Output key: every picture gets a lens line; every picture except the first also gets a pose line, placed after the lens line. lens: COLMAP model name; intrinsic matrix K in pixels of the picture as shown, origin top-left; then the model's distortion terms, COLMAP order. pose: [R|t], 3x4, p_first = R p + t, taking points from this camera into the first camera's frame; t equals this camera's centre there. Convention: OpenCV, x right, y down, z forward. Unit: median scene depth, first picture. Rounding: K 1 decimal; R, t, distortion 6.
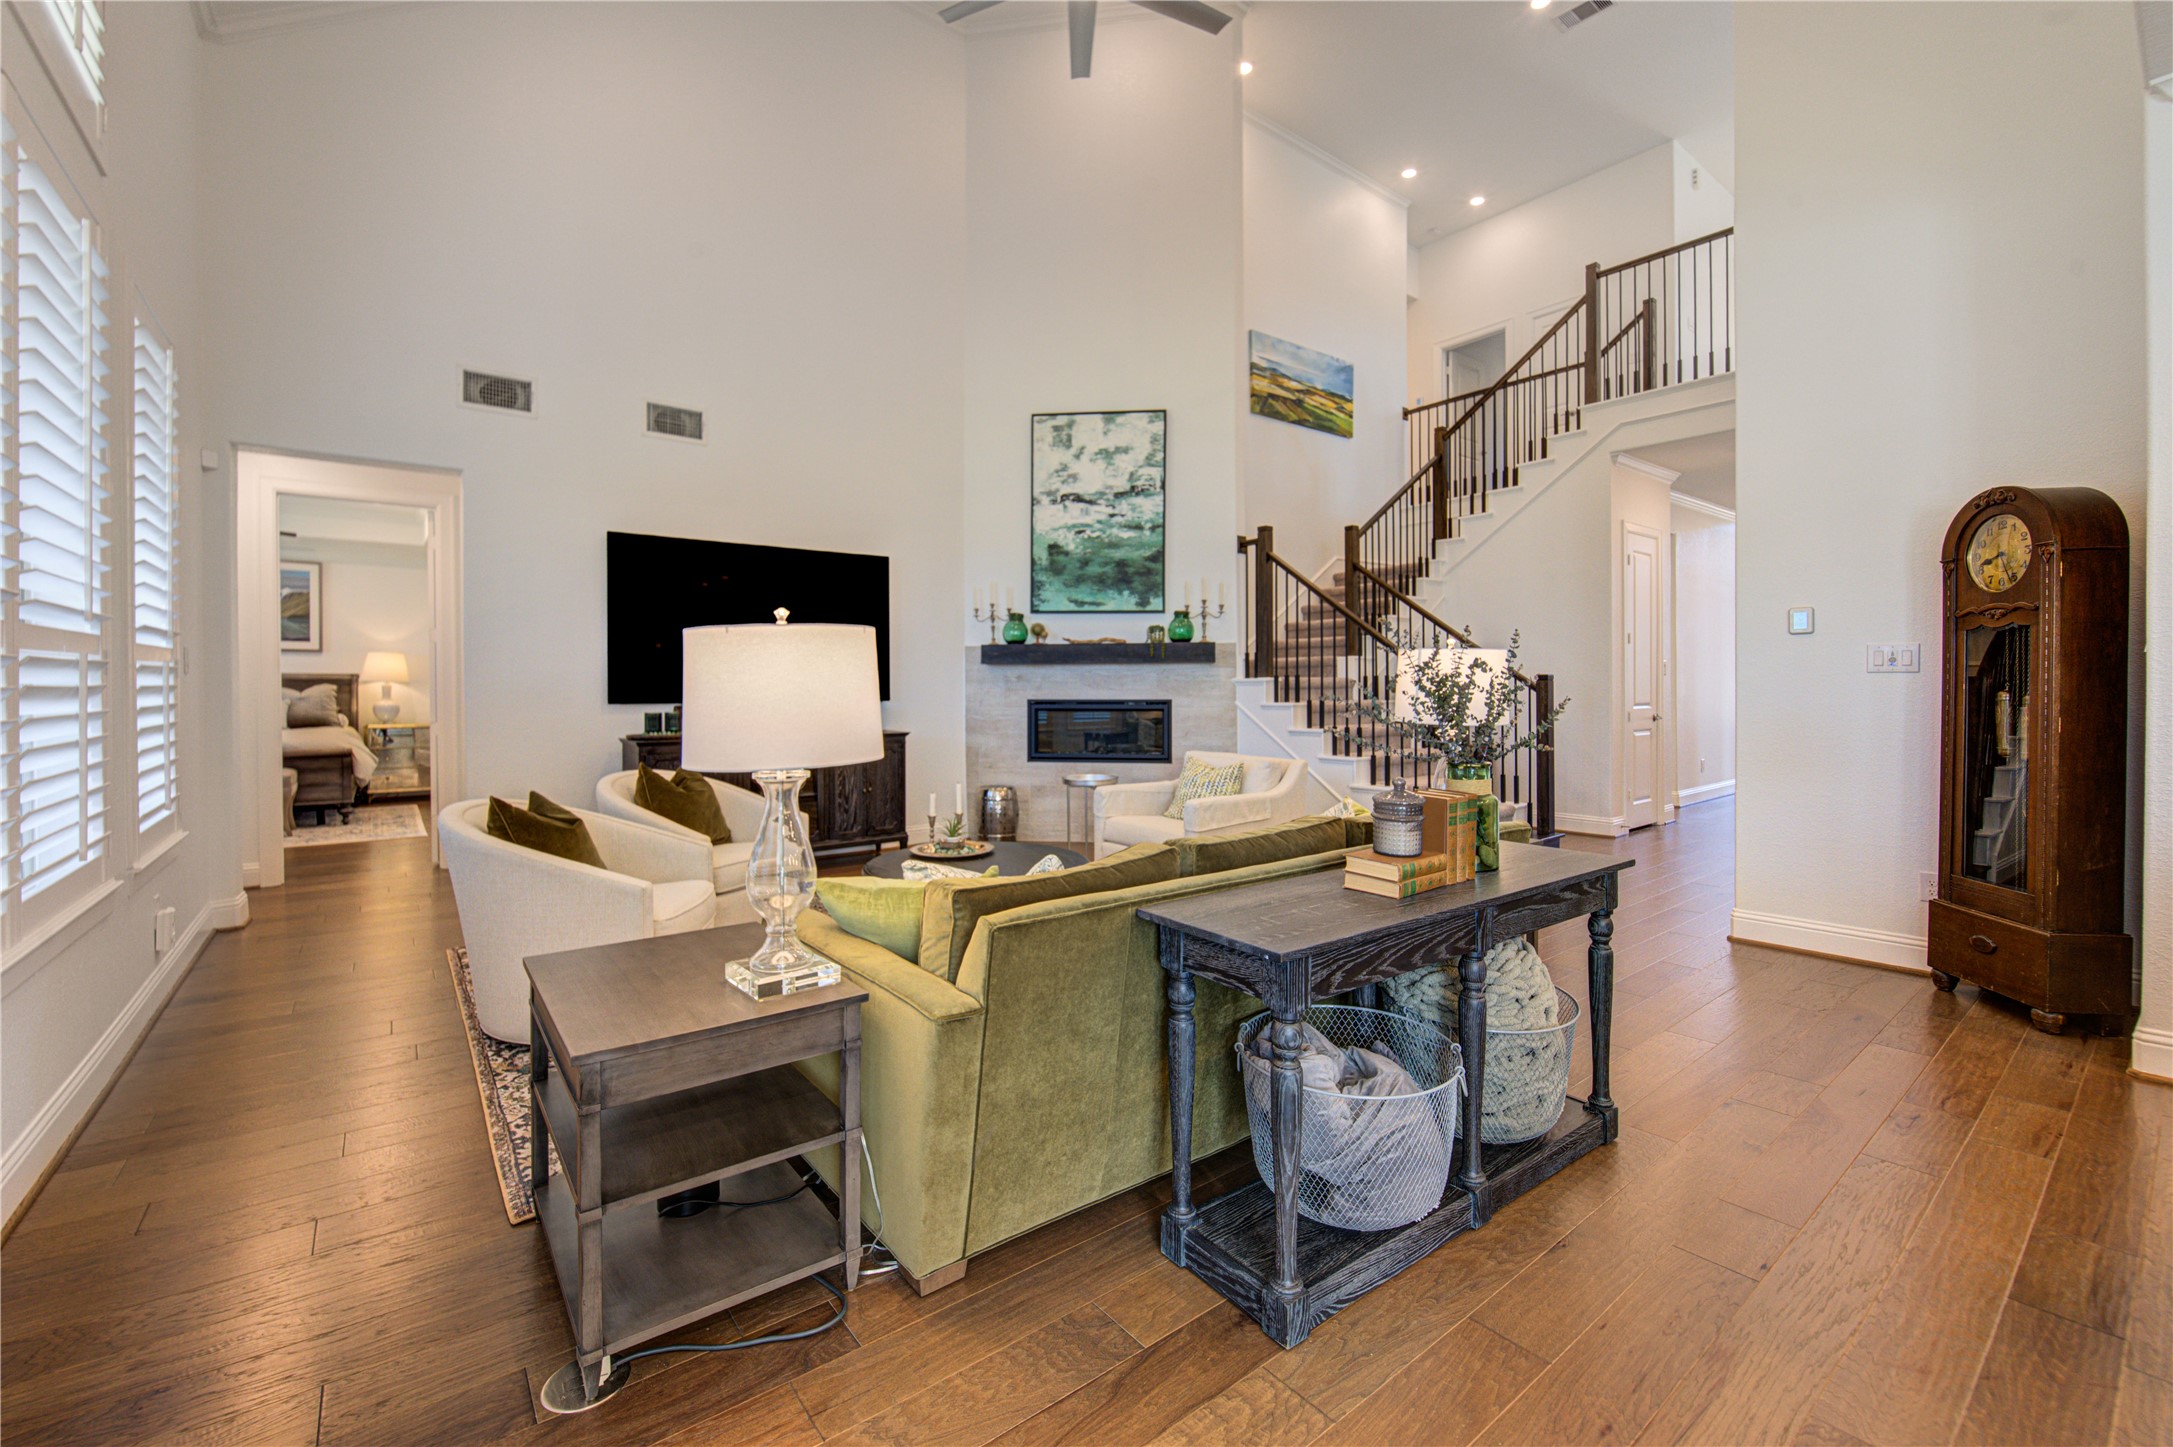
lens RADIAL K [[892.9, 0, 1039.8], [0, 892.9, 688.1], [0, 0, 1]] dist [0.001303, 0.000053]
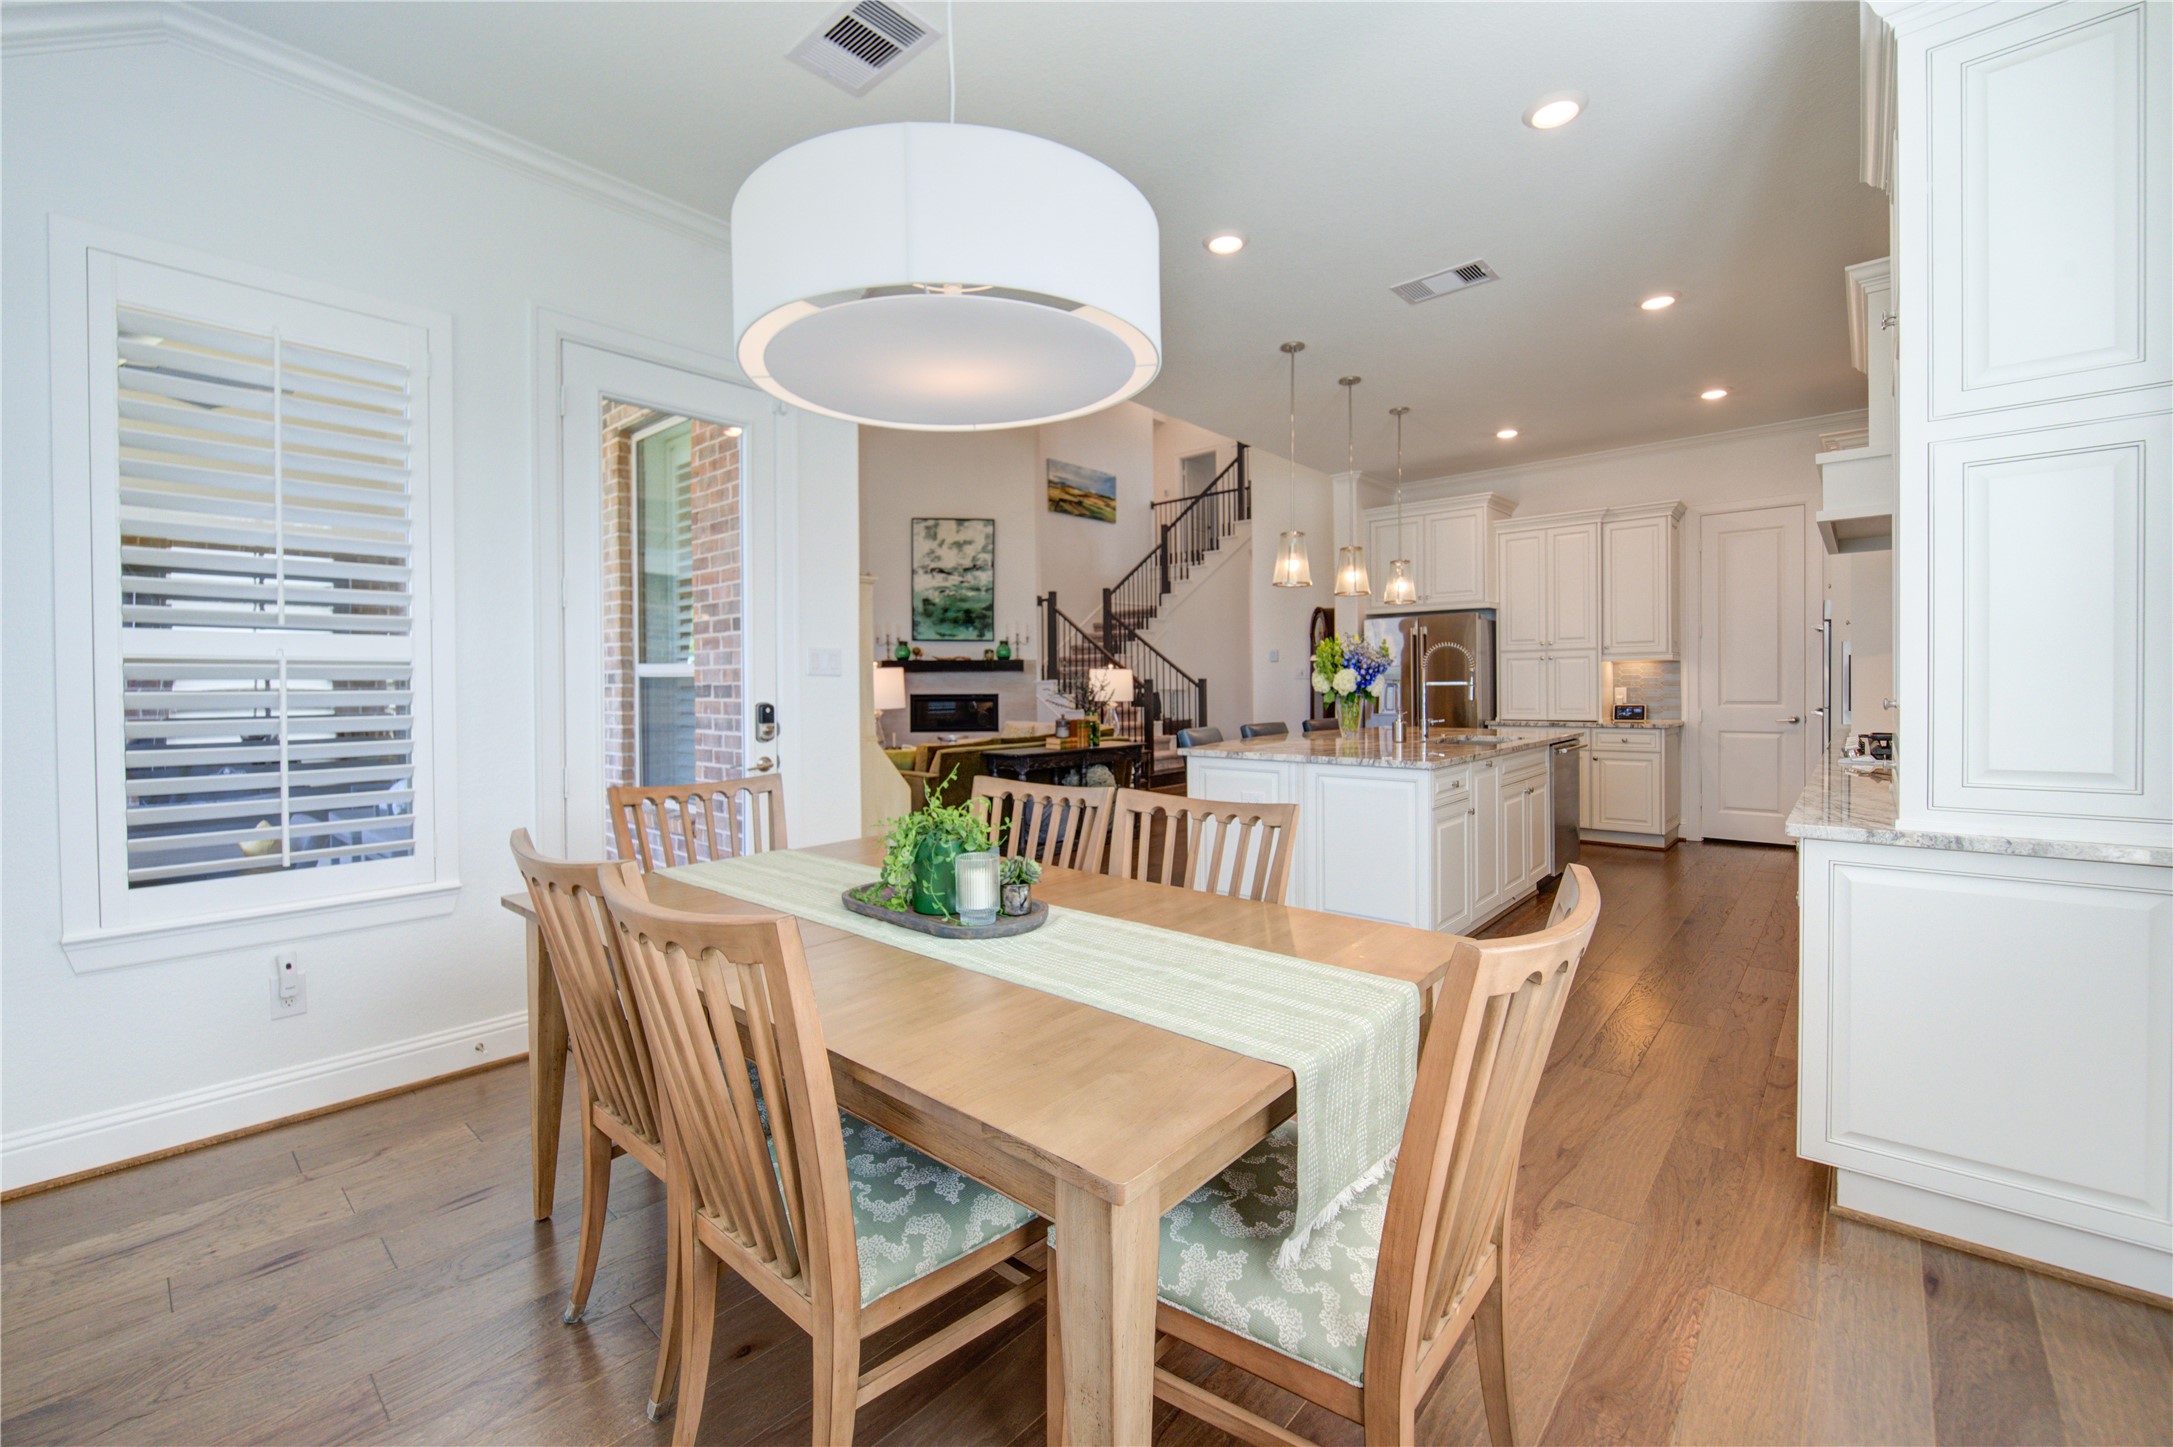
lens RADIAL K [[892.9, 0, 1047.9], [0, 892.9, 690.2], [0, 0, 1]] dist [0.001303, 0.000053]
pose [[0.981510, -0.005599, 0.191328, -0.078840], [0.005012, 0.999981, 0.003550, 0.000937], [-0.191345, -0.002525, 0.981520, -0.641183]]
